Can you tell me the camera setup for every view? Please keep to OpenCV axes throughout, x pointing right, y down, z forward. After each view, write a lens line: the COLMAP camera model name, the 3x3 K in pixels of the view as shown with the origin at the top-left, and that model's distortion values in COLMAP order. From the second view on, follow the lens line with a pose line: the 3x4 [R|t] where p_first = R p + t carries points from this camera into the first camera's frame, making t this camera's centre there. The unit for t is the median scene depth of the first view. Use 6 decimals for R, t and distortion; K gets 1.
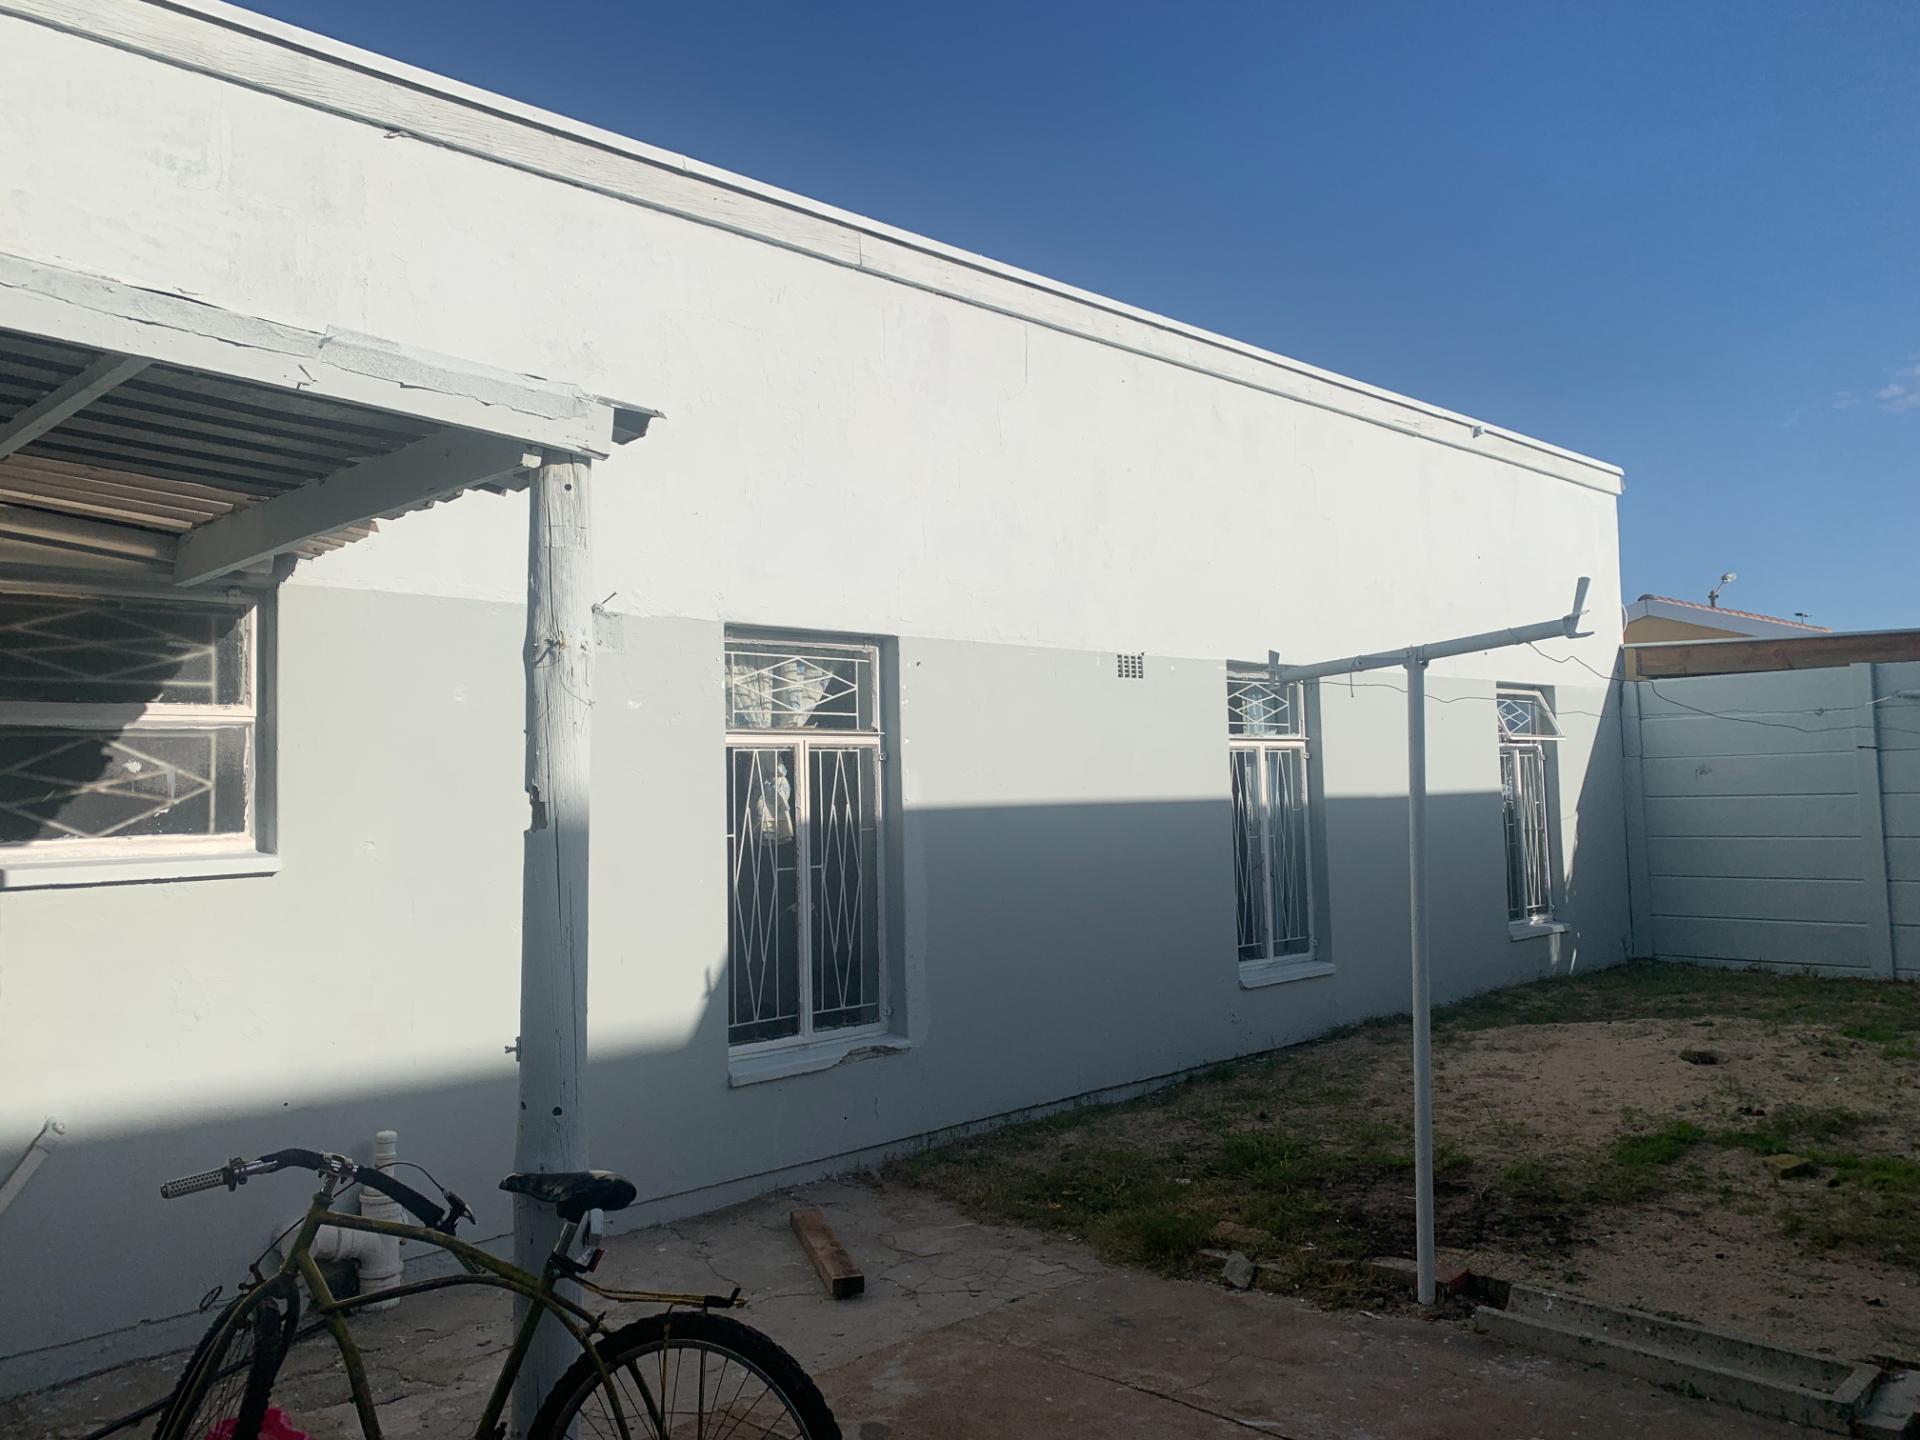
lens RADIAL K [[1455.6, 0, 949.3], [0, 1455.6, 707.2], [0, 0, 1]] dist [0.024911, -0.010100]
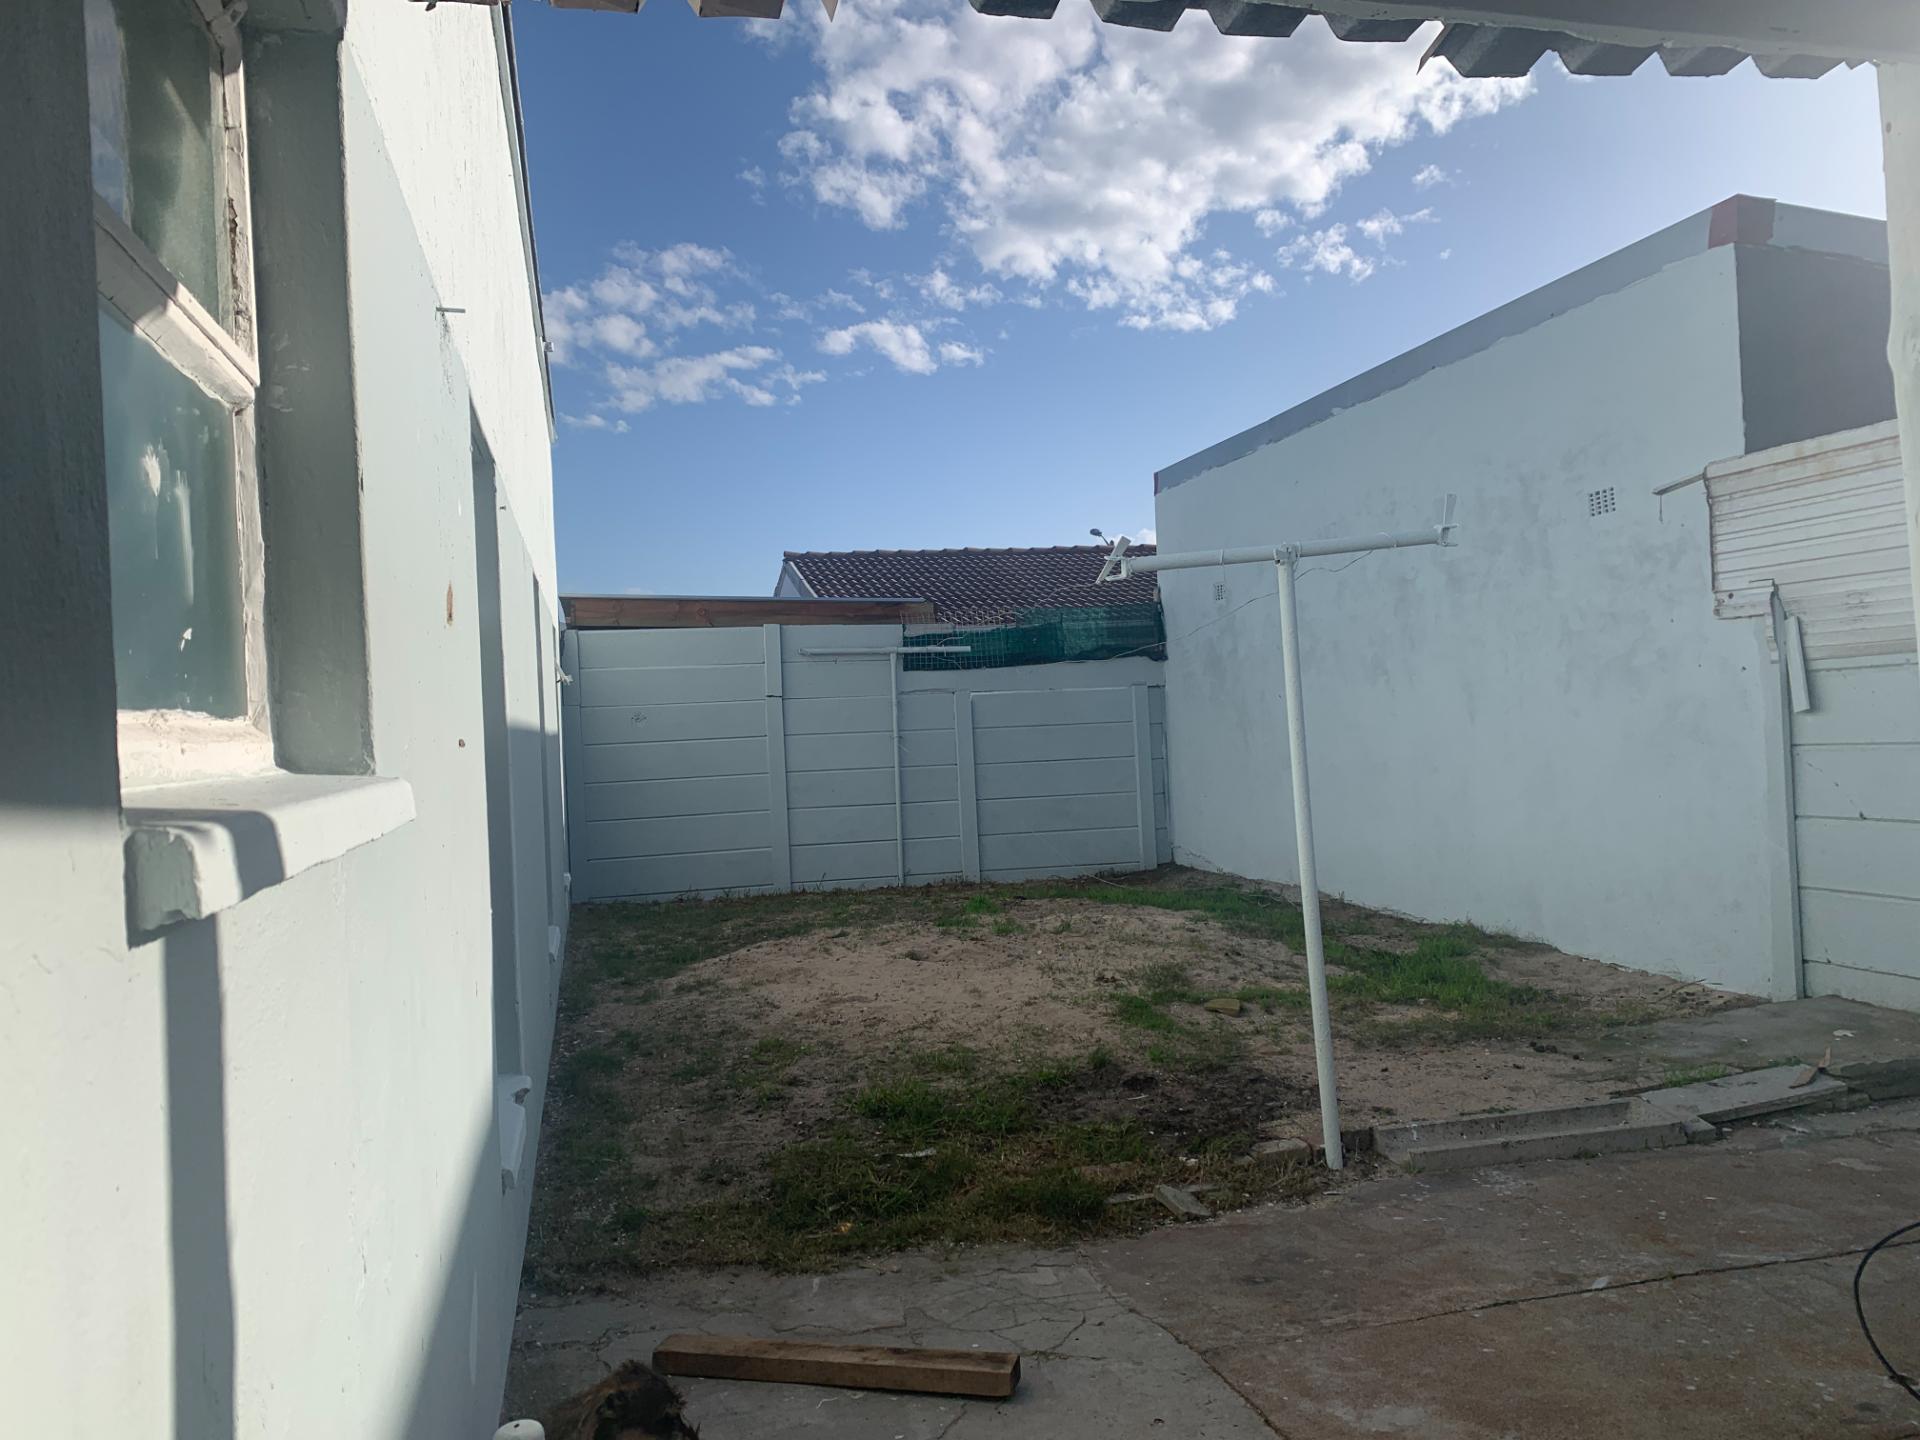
lens RADIAL K [[1455.6, 0, 949.3], [0, 1455.6, 707.2], [0, 0, 1]] dist [0.024911, -0.010100]
pose [[0.506857, 0.012385, 0.861941, -0.729369], [-0.022417, 0.999748, -0.001184, 0.083285], [-0.861739, -0.018722, 0.507007, 0.718150]]
